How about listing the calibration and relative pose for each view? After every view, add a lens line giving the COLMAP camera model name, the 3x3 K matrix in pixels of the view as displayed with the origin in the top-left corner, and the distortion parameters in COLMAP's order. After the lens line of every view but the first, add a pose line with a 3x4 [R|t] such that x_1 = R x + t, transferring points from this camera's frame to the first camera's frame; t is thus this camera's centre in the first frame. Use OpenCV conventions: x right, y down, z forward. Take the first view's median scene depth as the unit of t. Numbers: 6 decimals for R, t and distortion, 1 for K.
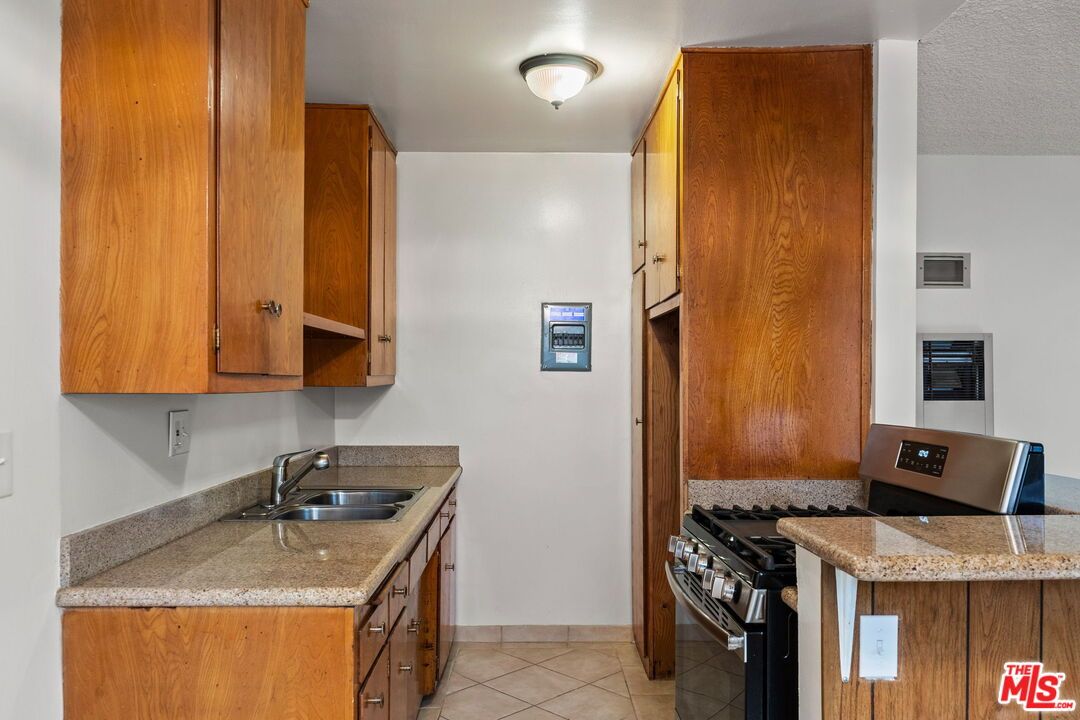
lens RADIAL K [[820.9, 0, 531.8], [0, 820.9, 382.3], [0, 0, 1]] dist [-0.030224, 0.040596]
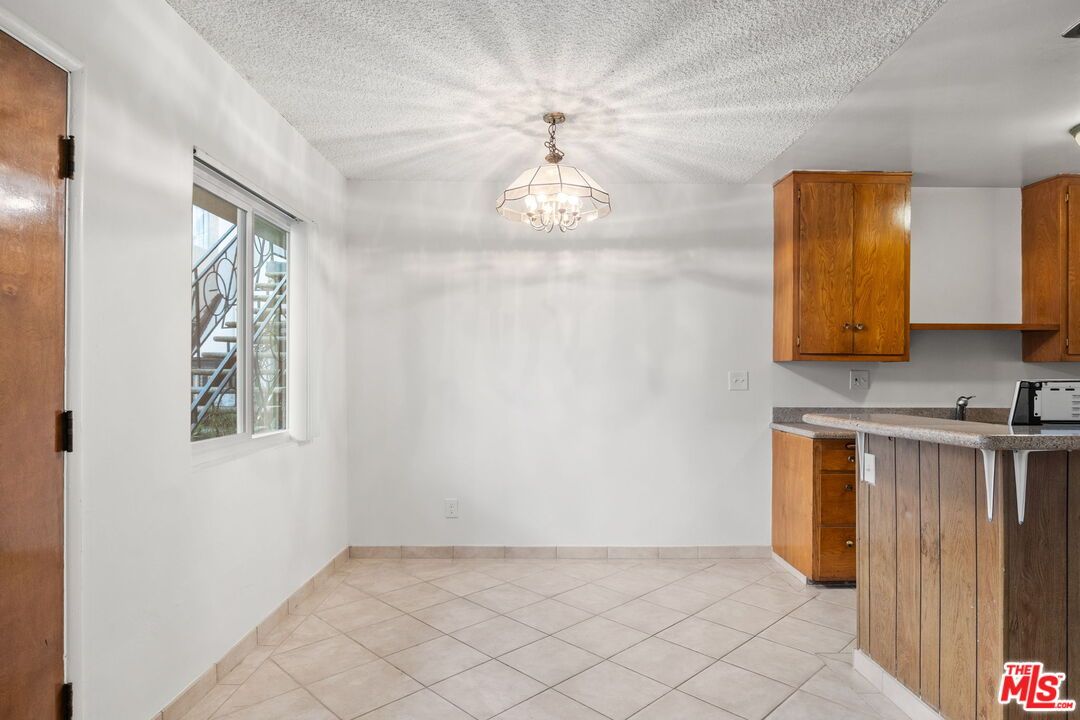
lens RADIAL K [[610.6, 0, 550.0], [0, 610.6, 373.4], [0, 0, 1]] dist [-0.000679, -0.002267]
pose [[0.008037, -0.001266, -0.999967, 1.107183], [-0.008619, 0.999962, -0.001335, 0.043875], [0.999931, 0.008630, 0.008026, 0.072518]]
